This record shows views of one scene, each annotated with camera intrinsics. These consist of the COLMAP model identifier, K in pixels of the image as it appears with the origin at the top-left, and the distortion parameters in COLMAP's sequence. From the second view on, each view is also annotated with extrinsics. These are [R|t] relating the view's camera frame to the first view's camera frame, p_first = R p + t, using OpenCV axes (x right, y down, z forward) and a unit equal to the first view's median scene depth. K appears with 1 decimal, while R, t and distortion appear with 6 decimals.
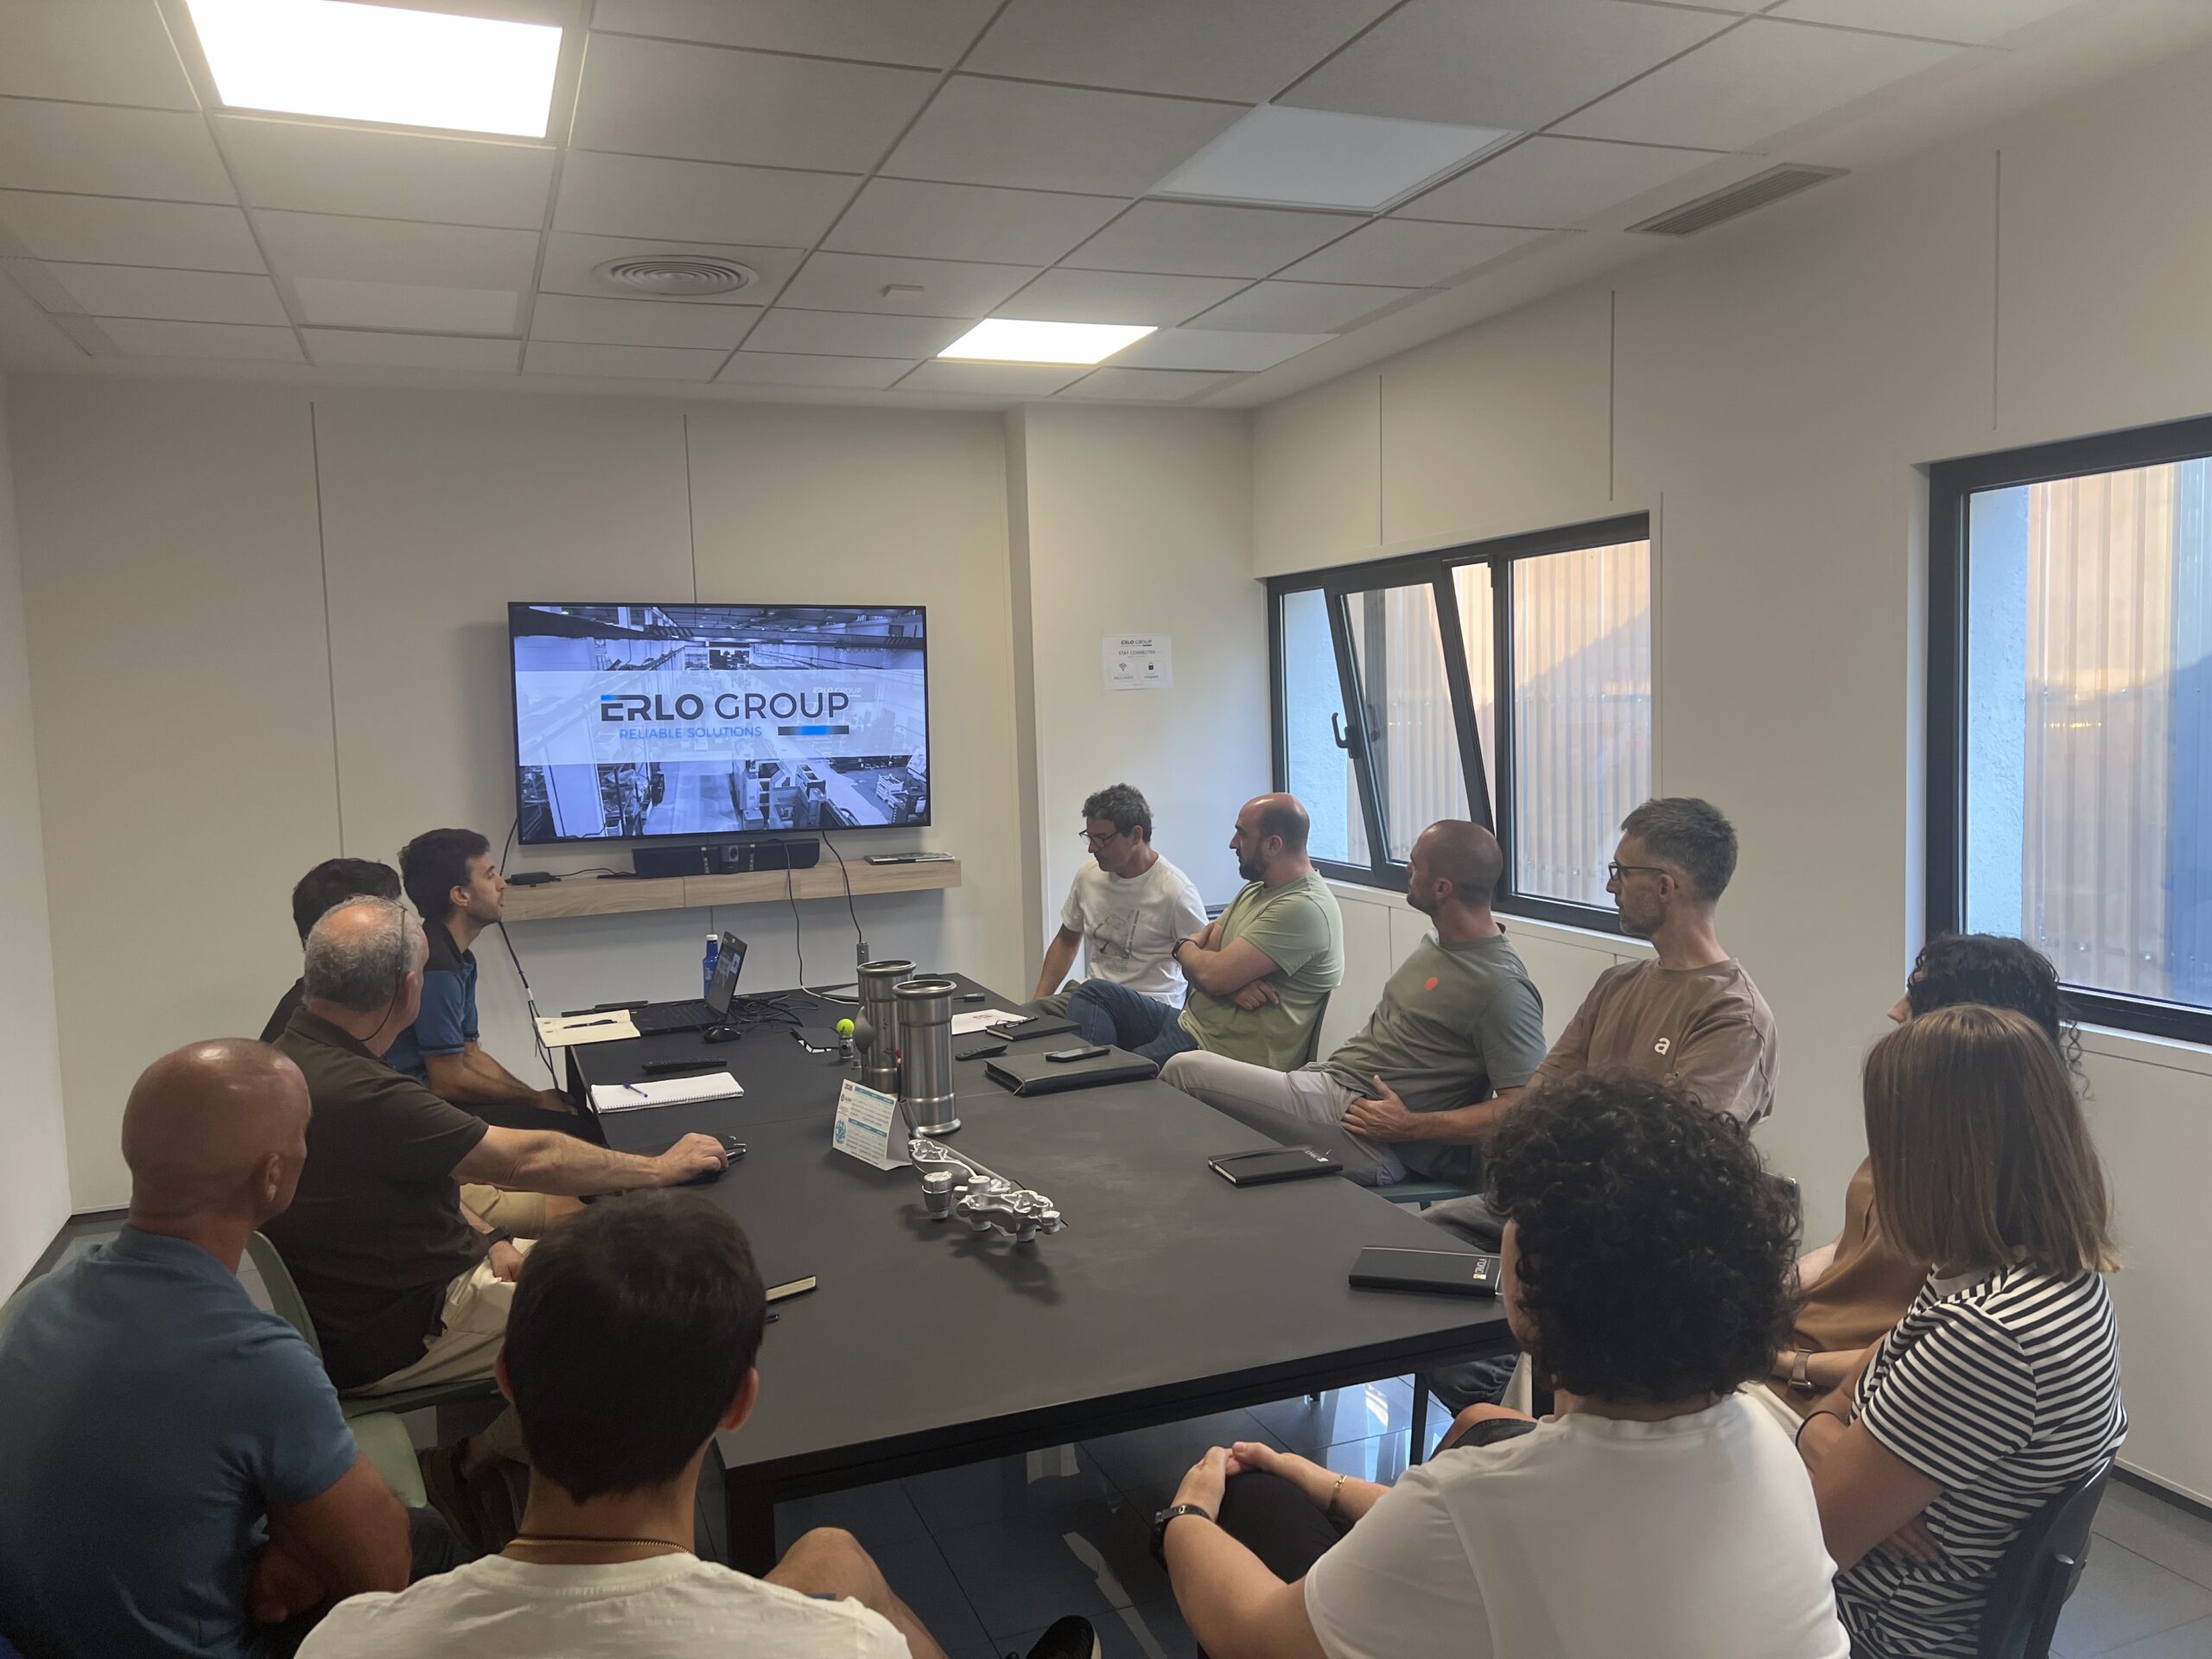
lens RADIAL K [[1674.7, 0, 1115.9], [0, 1674.7, 829.2], [0, 0, 1]] dist [0.006817, -0.012805]
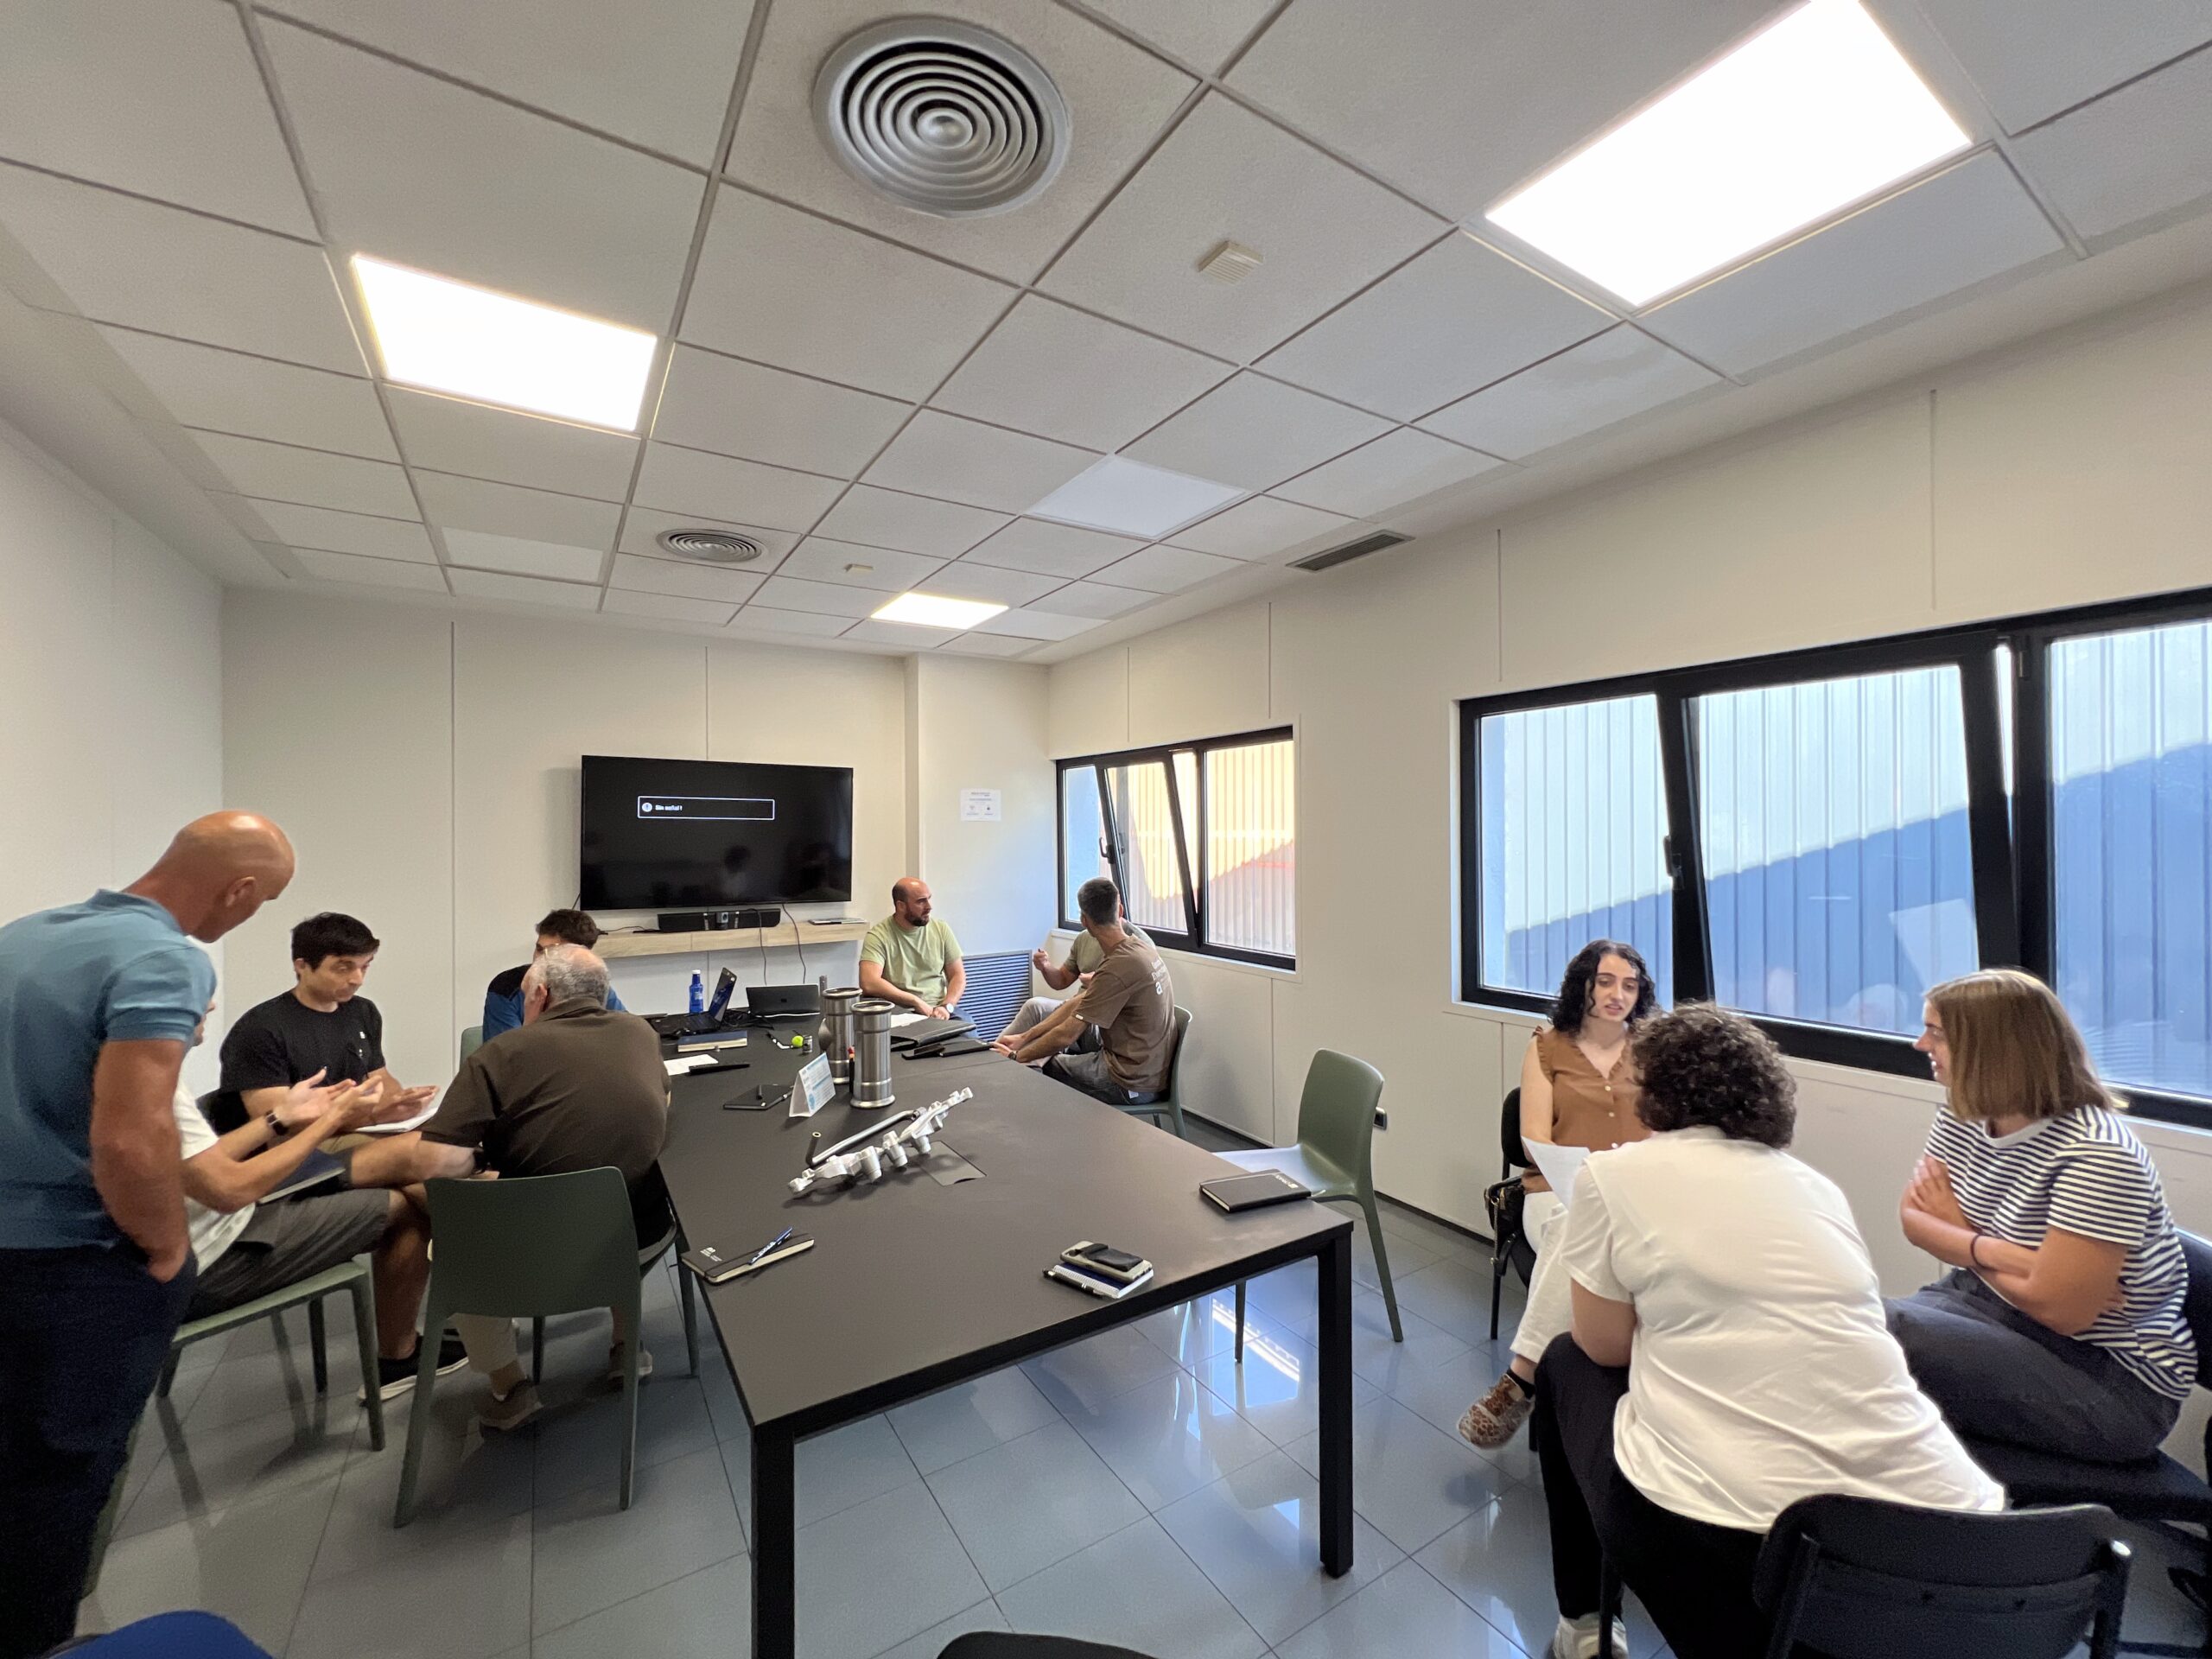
lens RADIAL K [[898.9, 0, 1112.3], [0, 898.9, 830.7], [0, 0, 1]] dist [-0.018930, 0.000436]
pose [[0.980673, 0.021759, 0.194442, -0.042195], [-0.005495, 0.996468, -0.083795, 0.001992], [-0.195578, 0.081107, 0.977328, 0.105510]]
